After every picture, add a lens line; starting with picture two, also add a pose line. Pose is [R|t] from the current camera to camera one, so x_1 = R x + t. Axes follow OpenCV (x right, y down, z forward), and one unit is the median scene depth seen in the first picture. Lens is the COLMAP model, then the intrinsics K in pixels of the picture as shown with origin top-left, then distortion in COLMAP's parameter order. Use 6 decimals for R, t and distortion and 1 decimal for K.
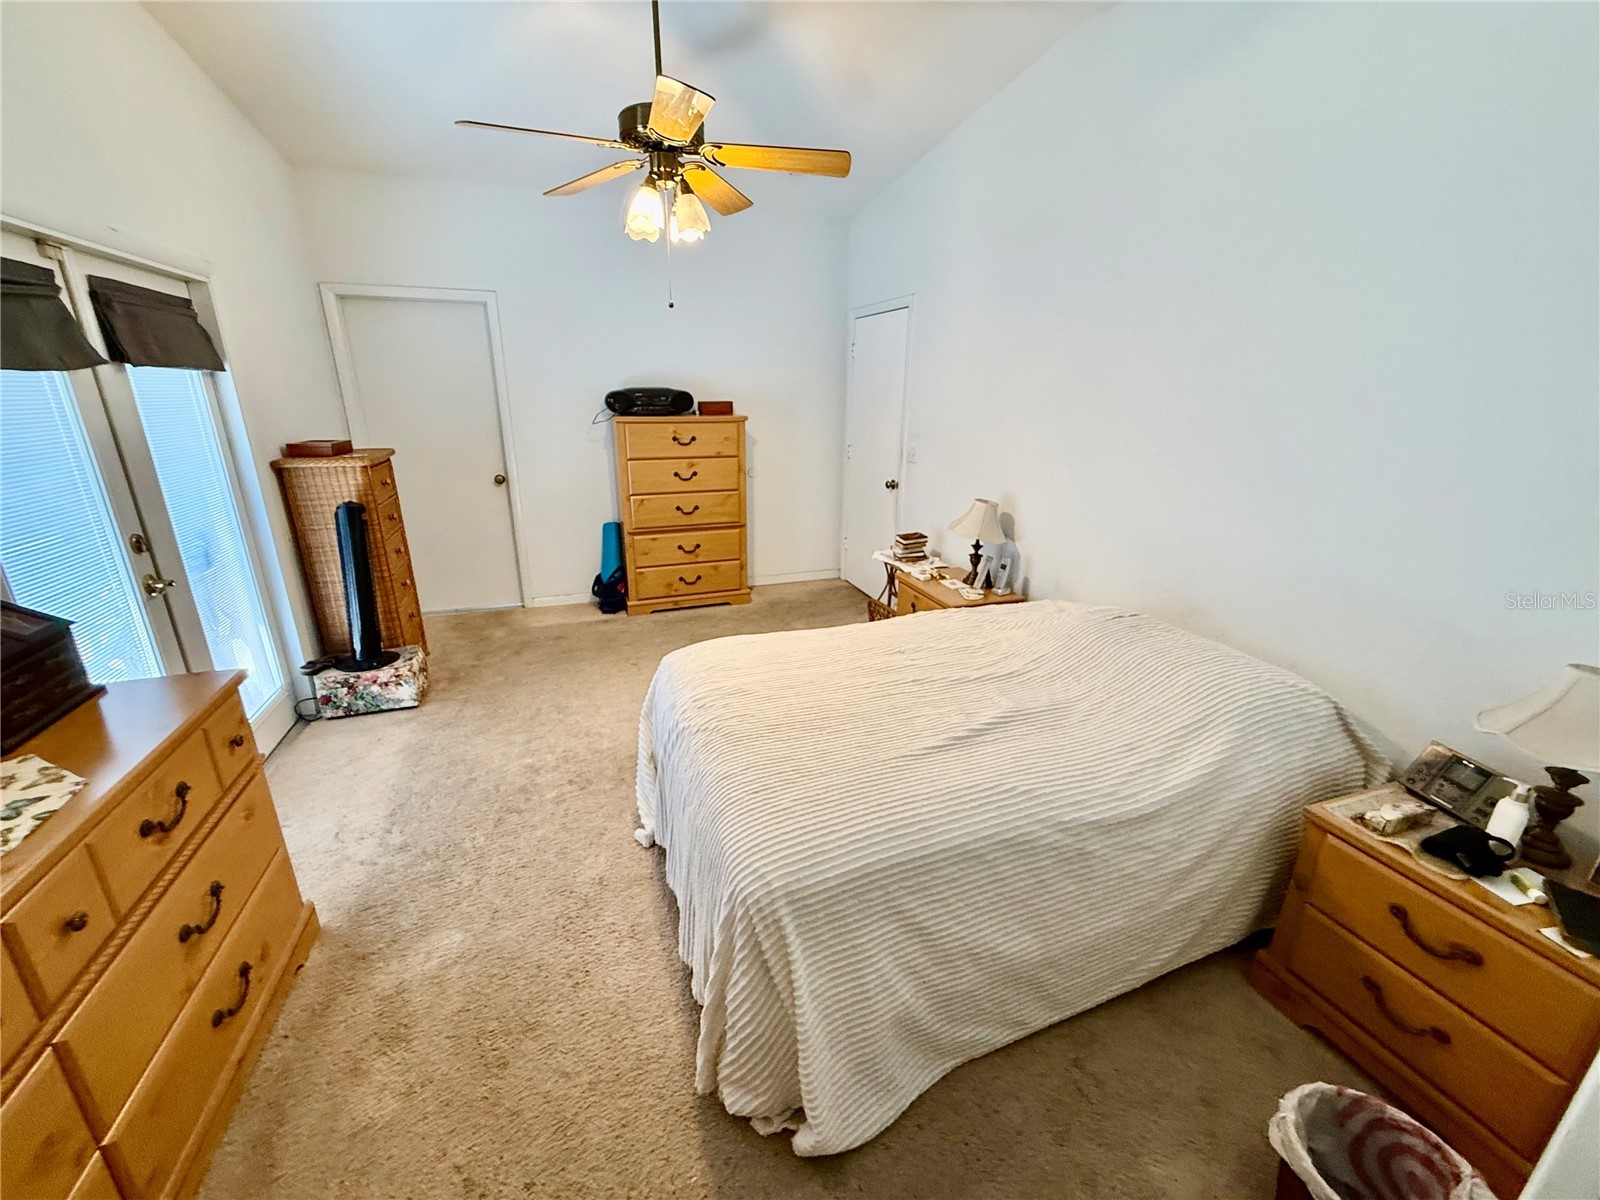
lens RADIAL K [[640.4, 0, 792.8], [0, 640.4, 598.1], [0, 0, 1]] dist [-0.000329, 0.000296]
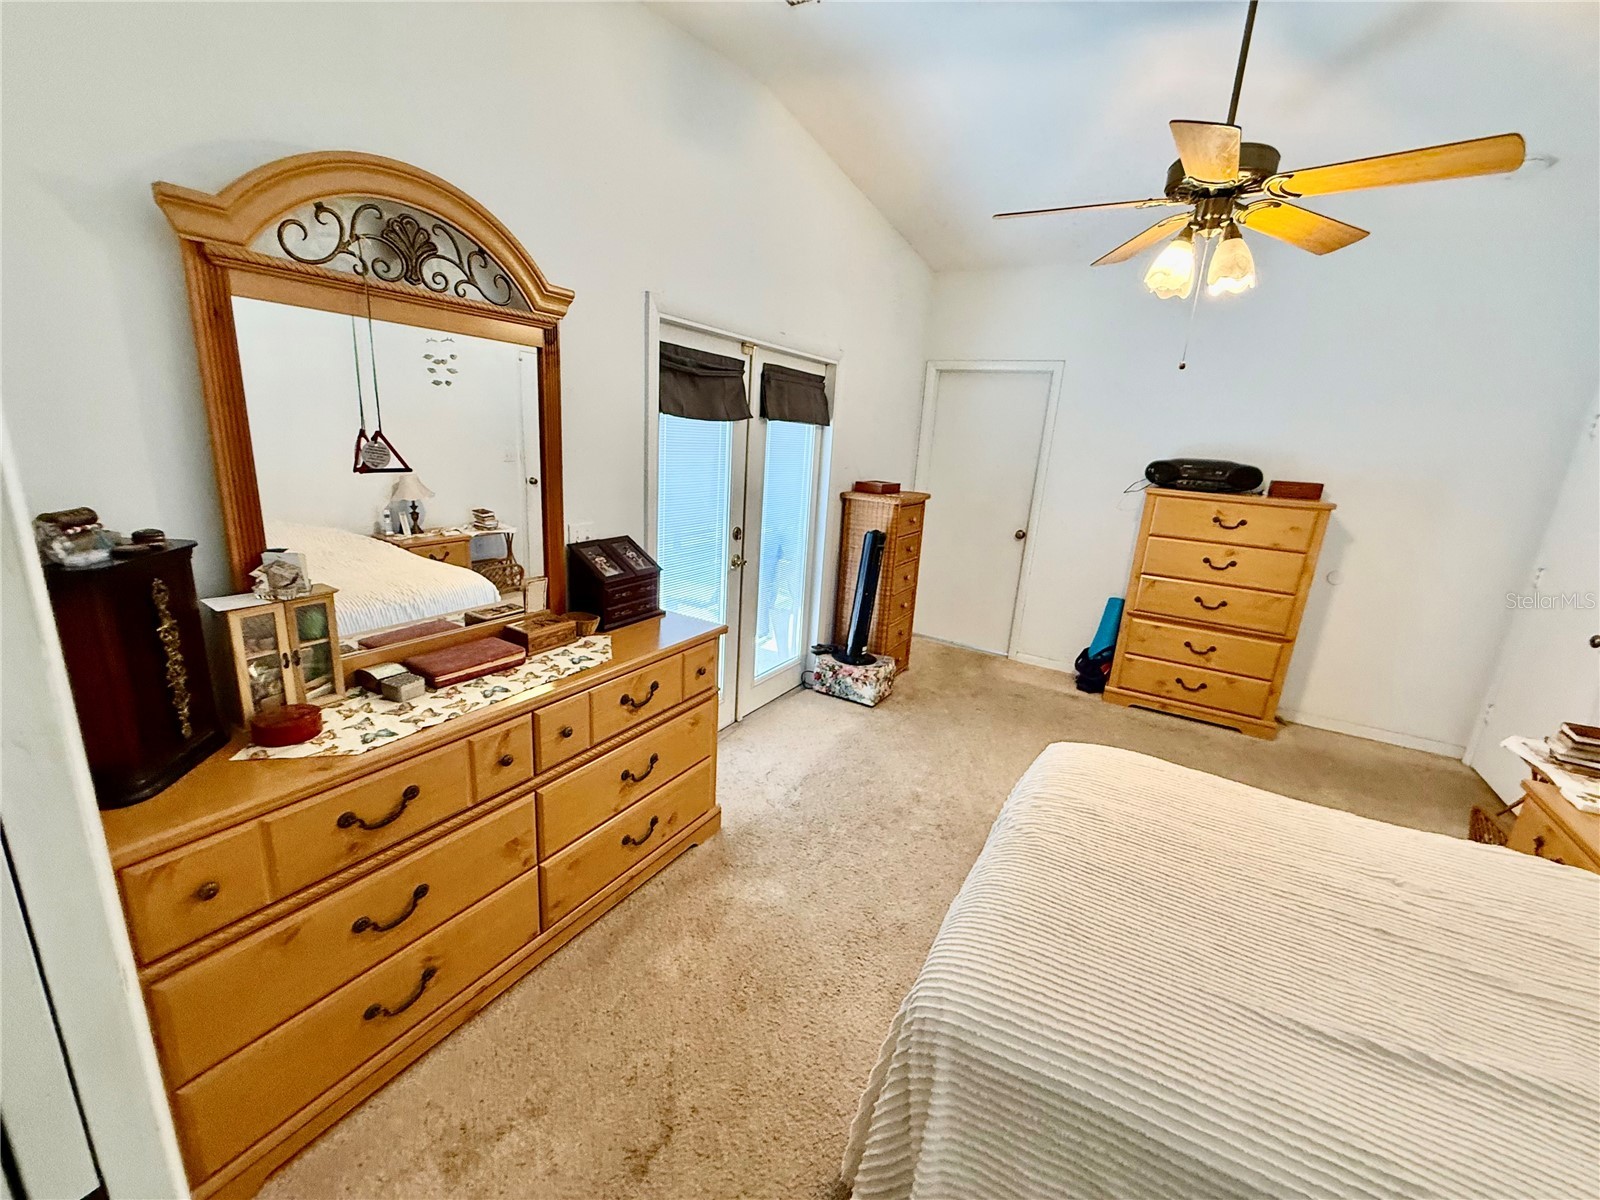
lens RADIAL K [[638.4, 0, 795.2], [0, 638.4, 598.4], [0, 0, 1]] dist [0.000379, 0.000166]
pose [[0.637656, 0.226552, -0.736253, 0.142886], [-0.294094, 0.954975, 0.039146, -0.025417], [0.711972, 0.191566, 0.675573, 0.072398]]
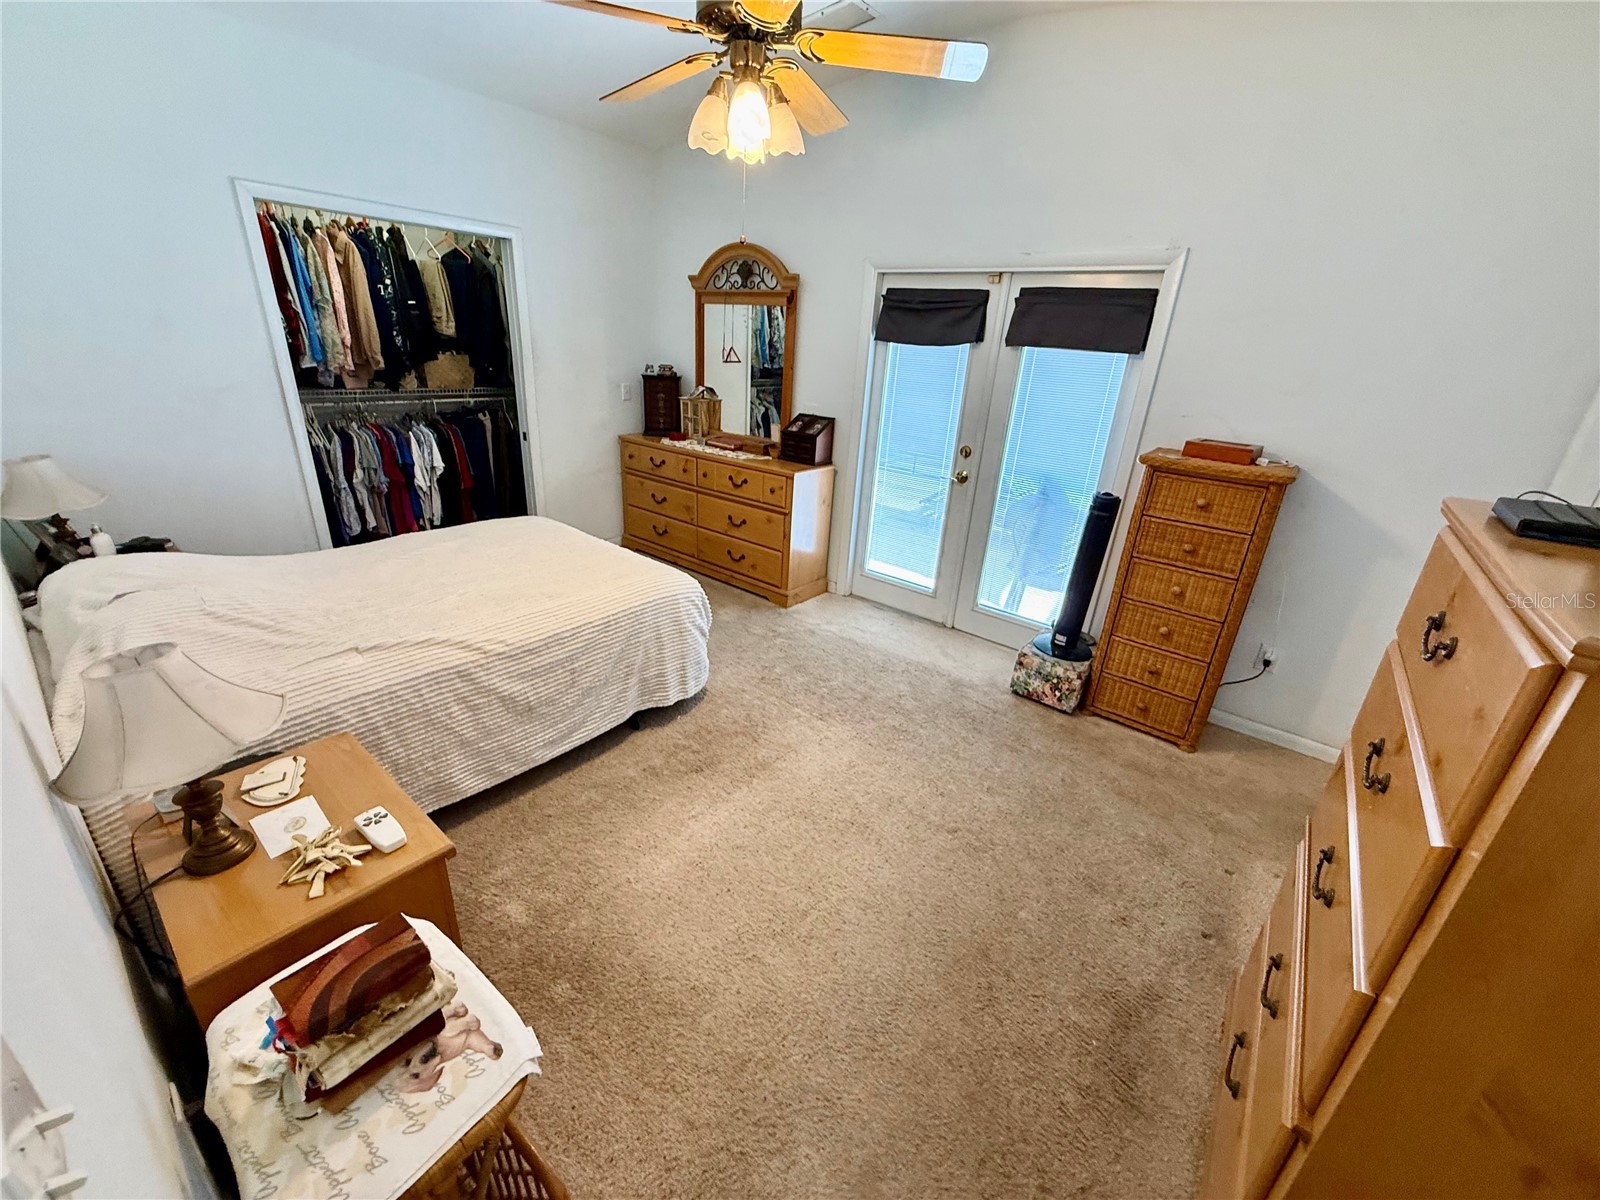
lens RADIAL K [[640.4, 0, 792.8], [0, 640.4, 598.1], [0, 0, 1]] dist [-0.000329, 0.000296]
pose [[-0.851573, 0.142298, -0.504554, 0.181628], [-0.223397, 0.772191, 0.594824, -0.465420], [0.474254, 0.619252, -0.625788, 1.404010]]
